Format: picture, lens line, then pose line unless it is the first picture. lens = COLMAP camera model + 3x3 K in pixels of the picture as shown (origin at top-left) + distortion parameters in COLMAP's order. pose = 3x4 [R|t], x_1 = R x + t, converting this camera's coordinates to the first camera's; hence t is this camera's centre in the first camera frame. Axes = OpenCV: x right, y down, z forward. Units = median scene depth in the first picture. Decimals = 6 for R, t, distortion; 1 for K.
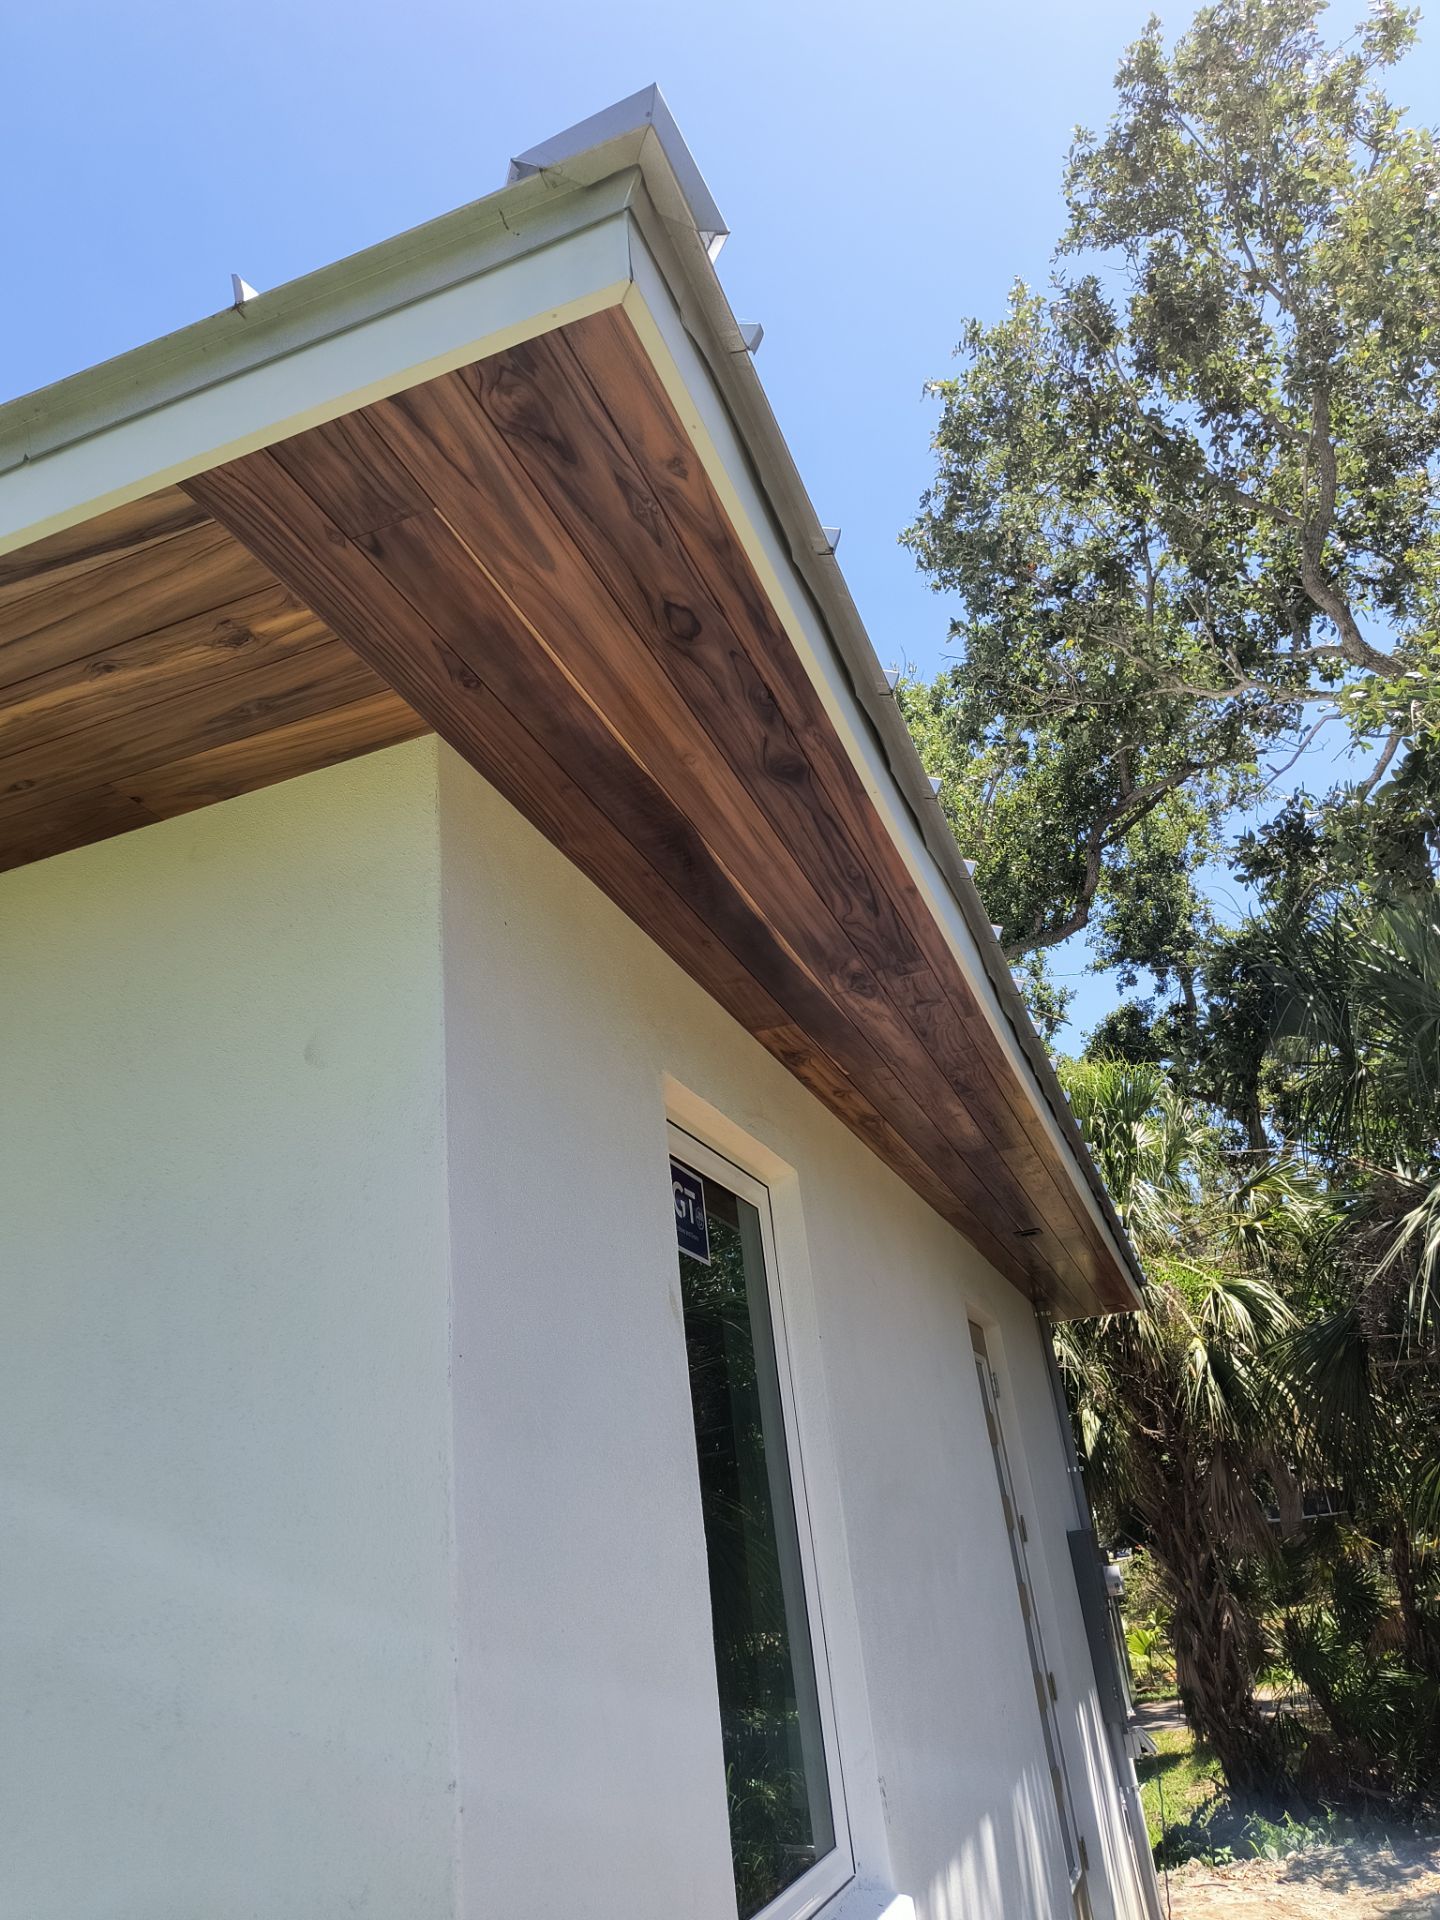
lens RADIAL K [[1309.7, 0, 685.8], [0, 1309.7, 959.3], [0, 0, 1]] dist [0.033702, -0.030031]
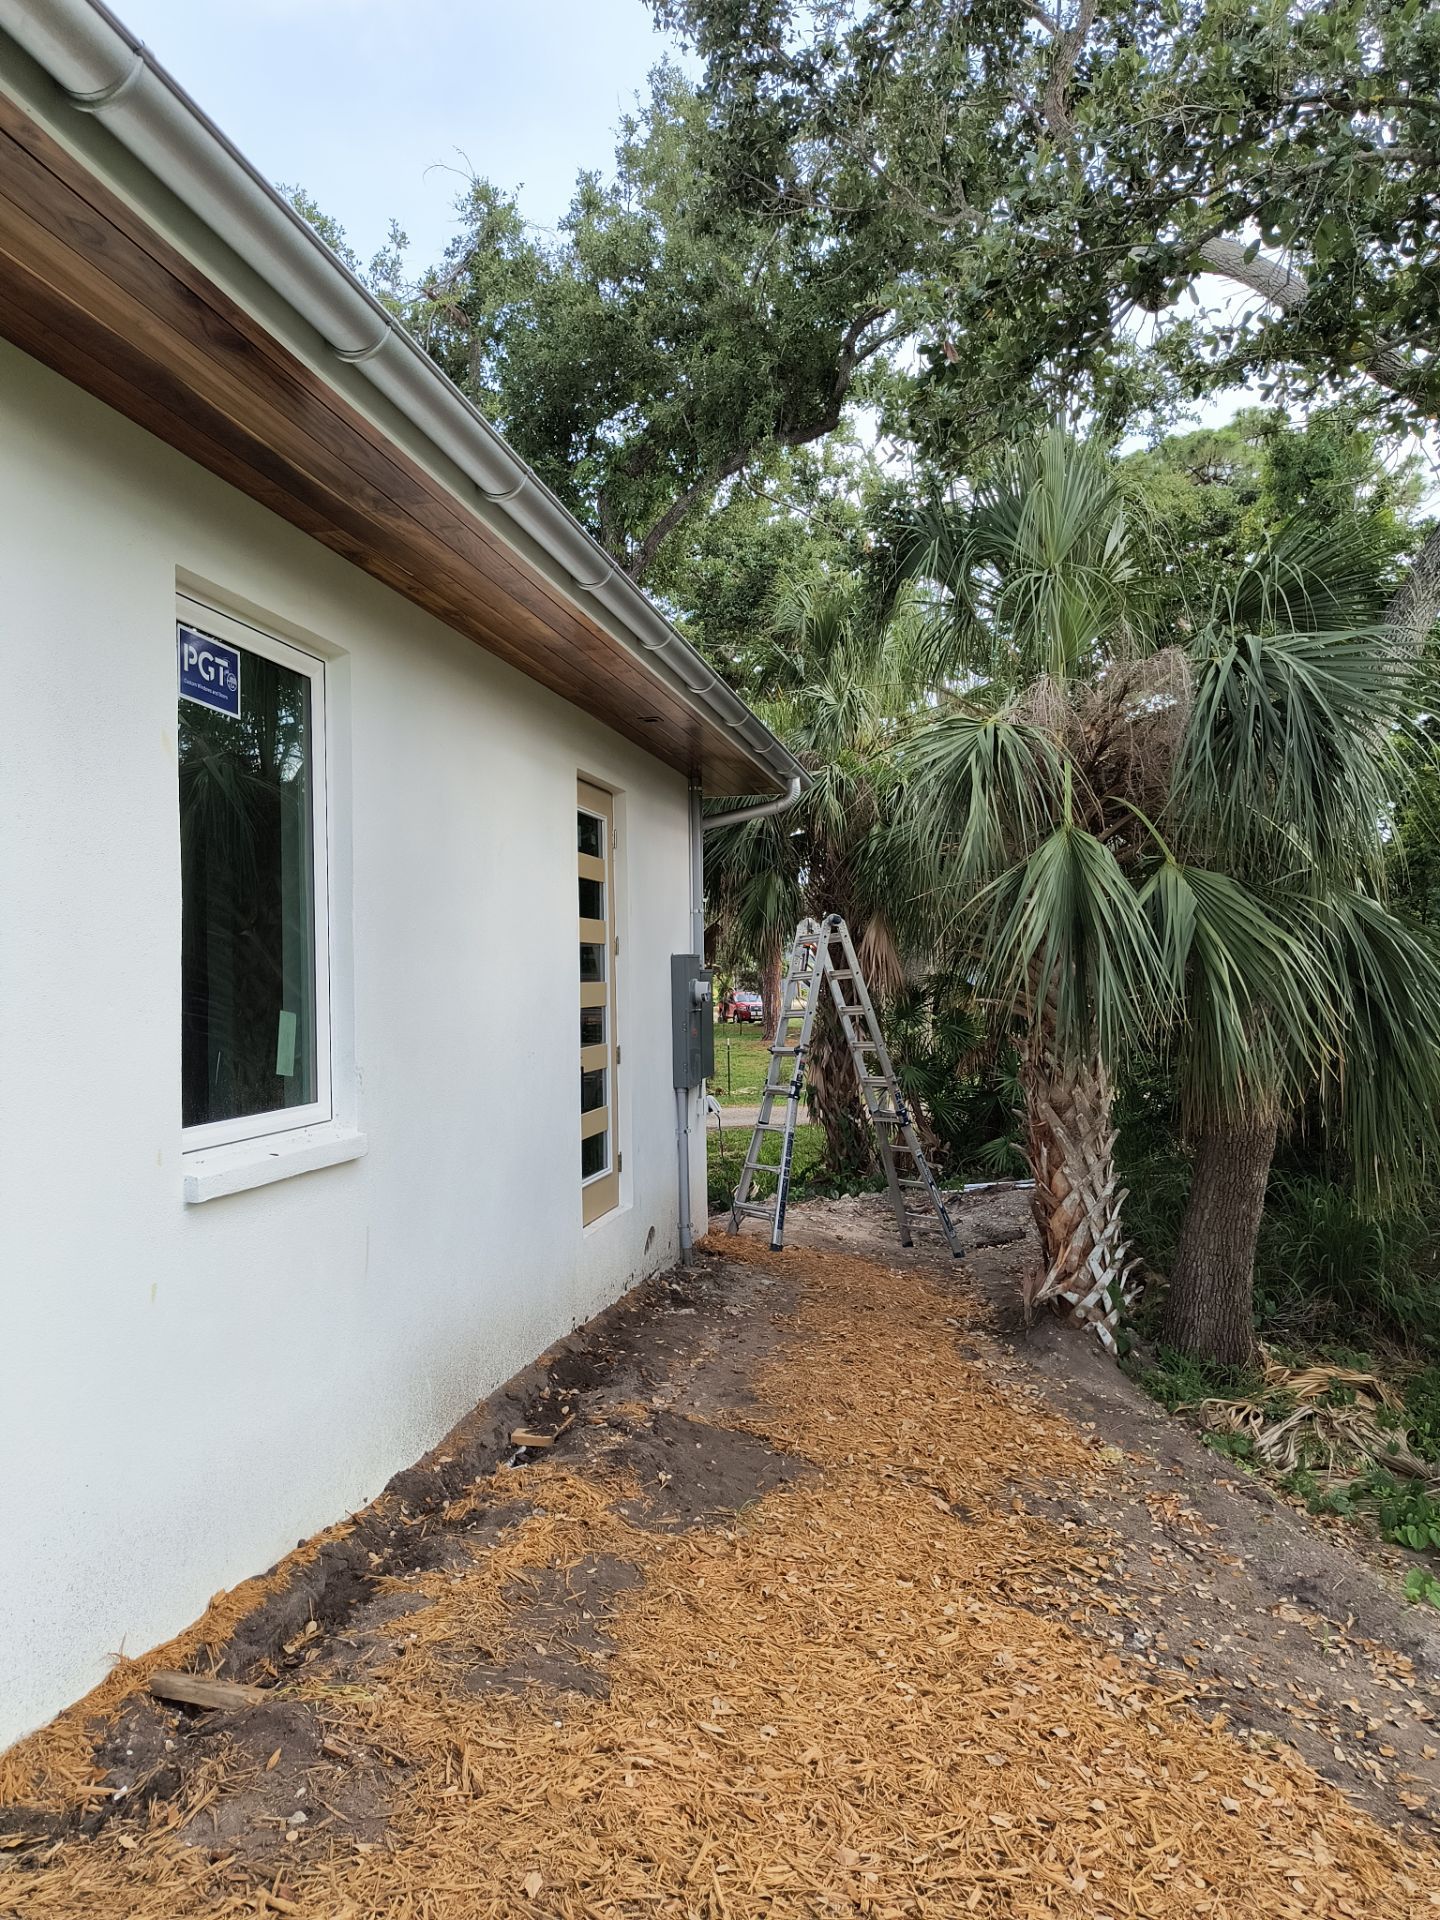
lens RADIAL K [[1319.2, 0, 712.4], [0, 1319.2, 966.2], [0, 0, 1]] dist [0.046296, -0.047081]
pose [[0.984354, 0.084477, 0.154632, 0.113336], [-0.139166, 0.911003, 0.388209, -0.046613], [-0.108075, -0.403654, 0.908506, -0.137159]]
